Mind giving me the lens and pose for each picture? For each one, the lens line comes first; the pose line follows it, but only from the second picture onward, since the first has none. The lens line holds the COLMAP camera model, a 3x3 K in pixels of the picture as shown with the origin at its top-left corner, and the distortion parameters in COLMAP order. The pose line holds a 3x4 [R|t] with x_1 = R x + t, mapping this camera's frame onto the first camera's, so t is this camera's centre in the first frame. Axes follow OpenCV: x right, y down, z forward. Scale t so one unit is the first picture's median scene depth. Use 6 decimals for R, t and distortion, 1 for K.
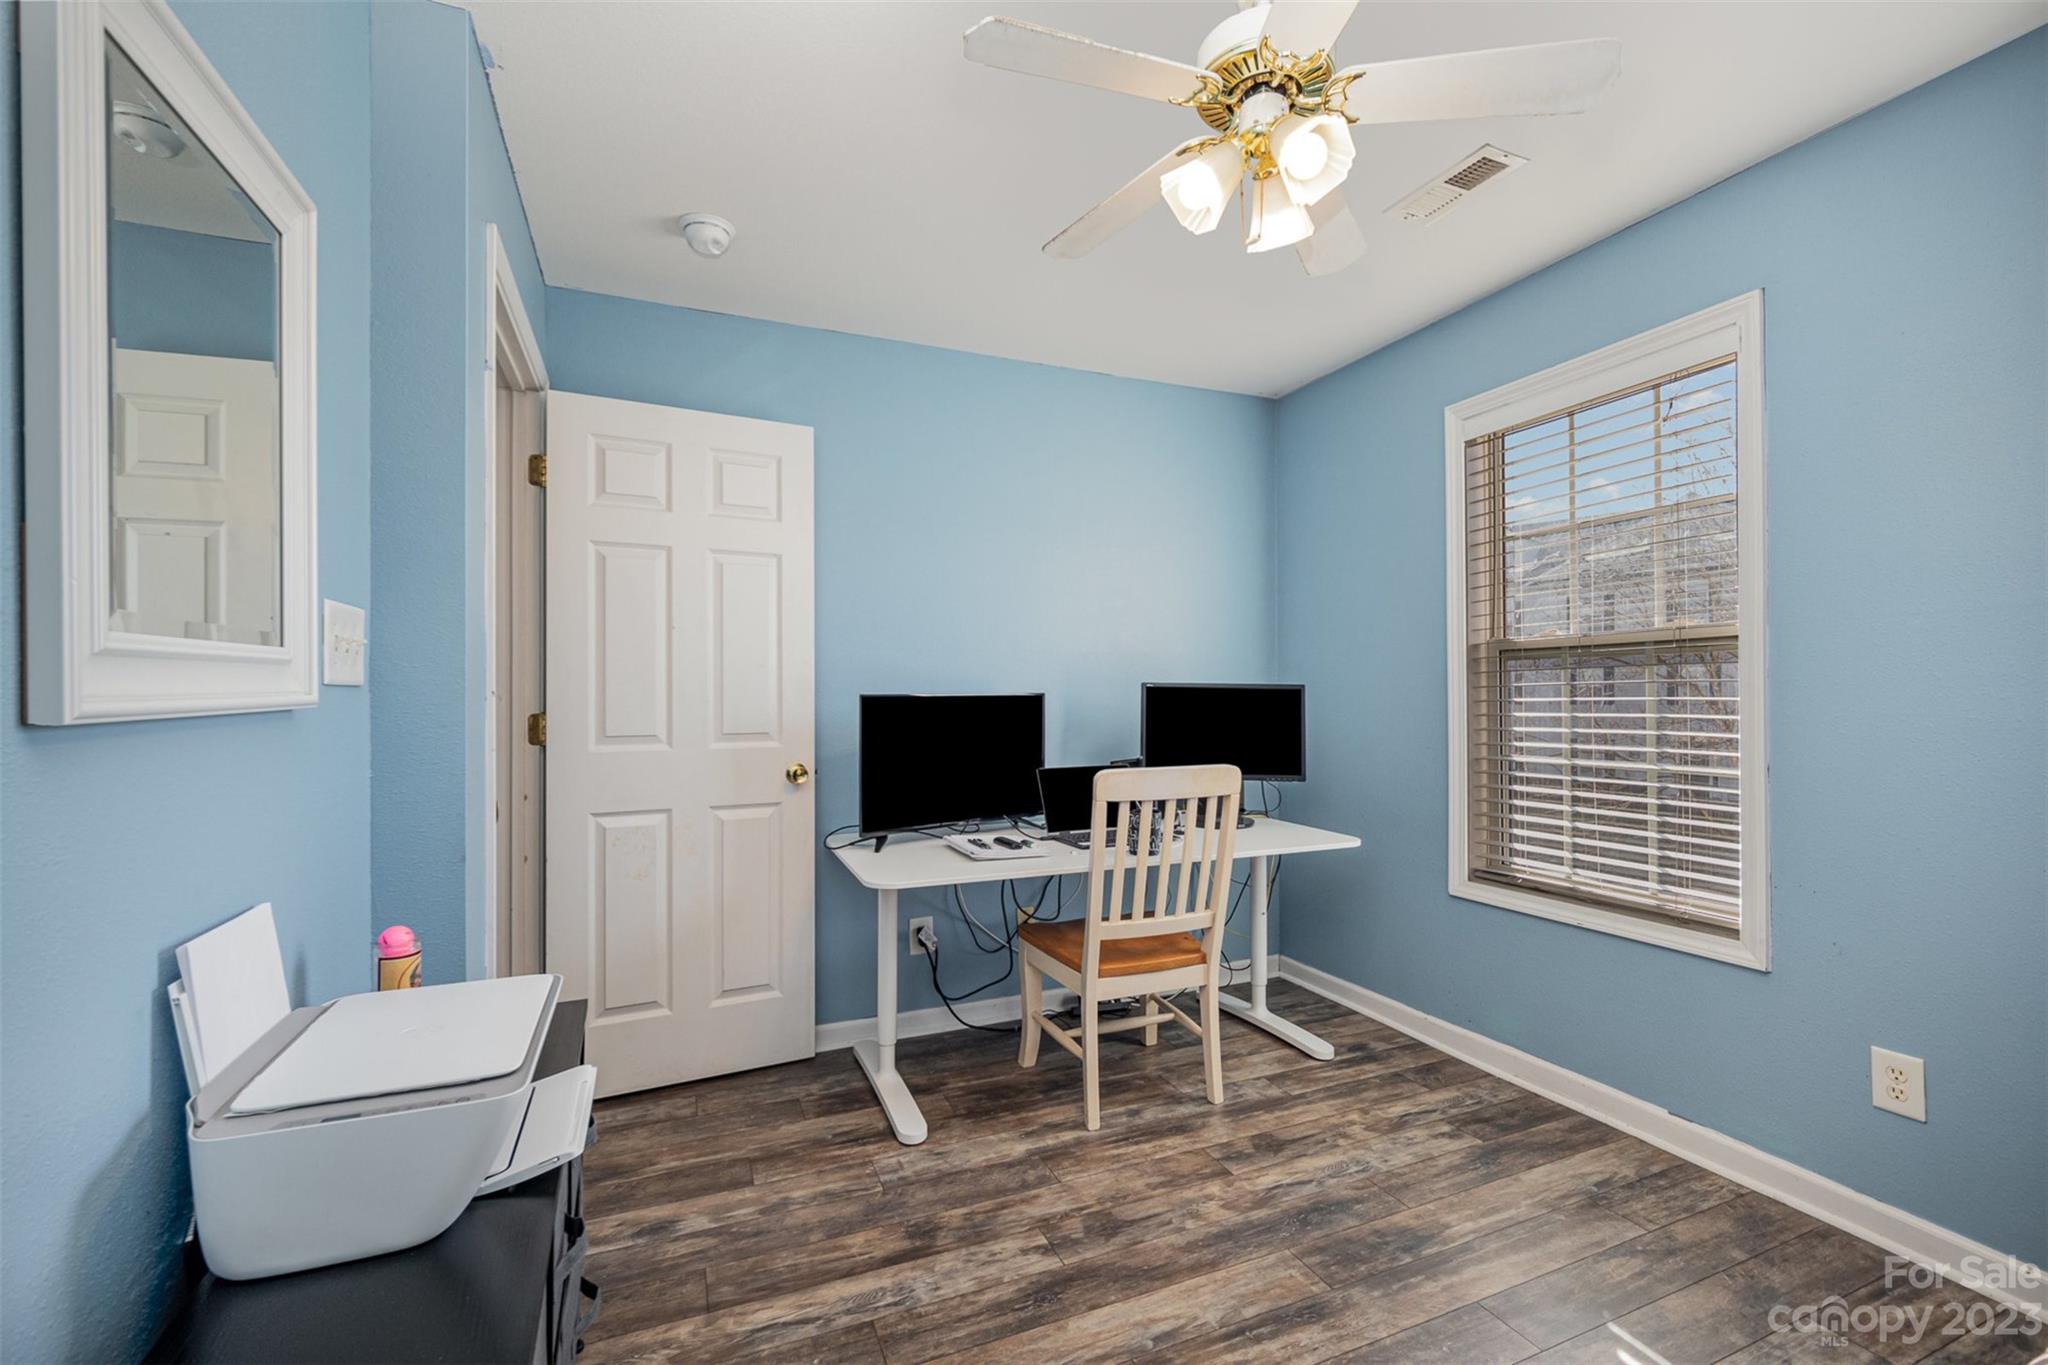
lens RADIAL K [[864.2, 0, 1029.5], [0, 864.2, 686.5], [0, 0, 1]] dist [0.000057, 0.000095]
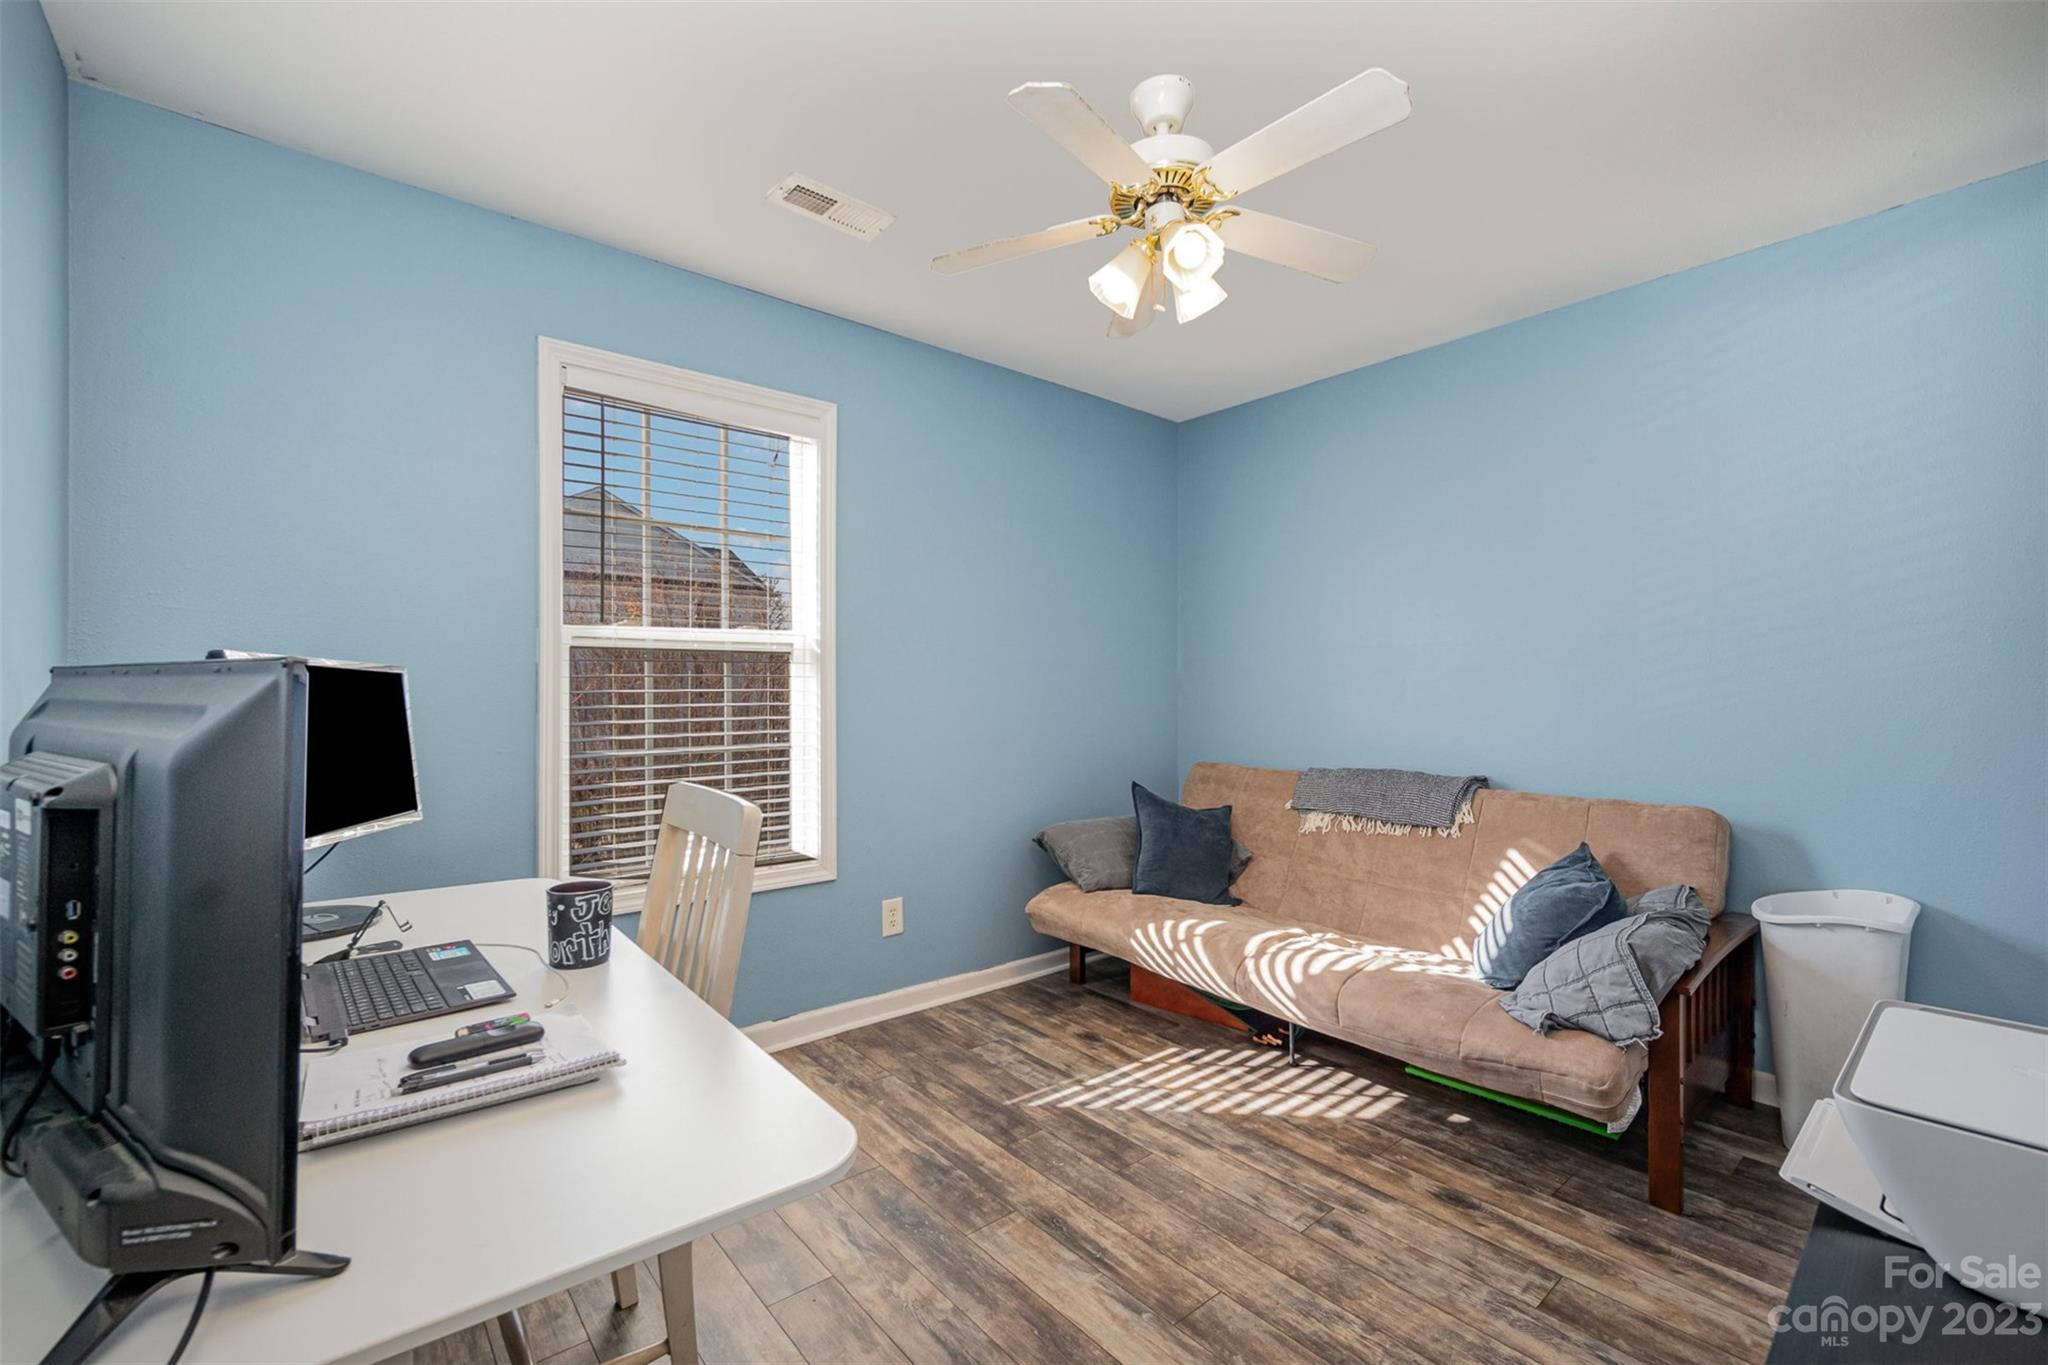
lens RADIAL K [[864.2, 0, 1031.7], [0, 864.2, 694.3], [0, 0, 1]] dist [0.000057, 0.000095]
pose [[-0.299064, -0.000411, 0.954233, -0.665020], [-0.012207, 0.999920, -0.003395, 0.023836], [-0.954155, -0.012664, -0.299045, 1.204525]]
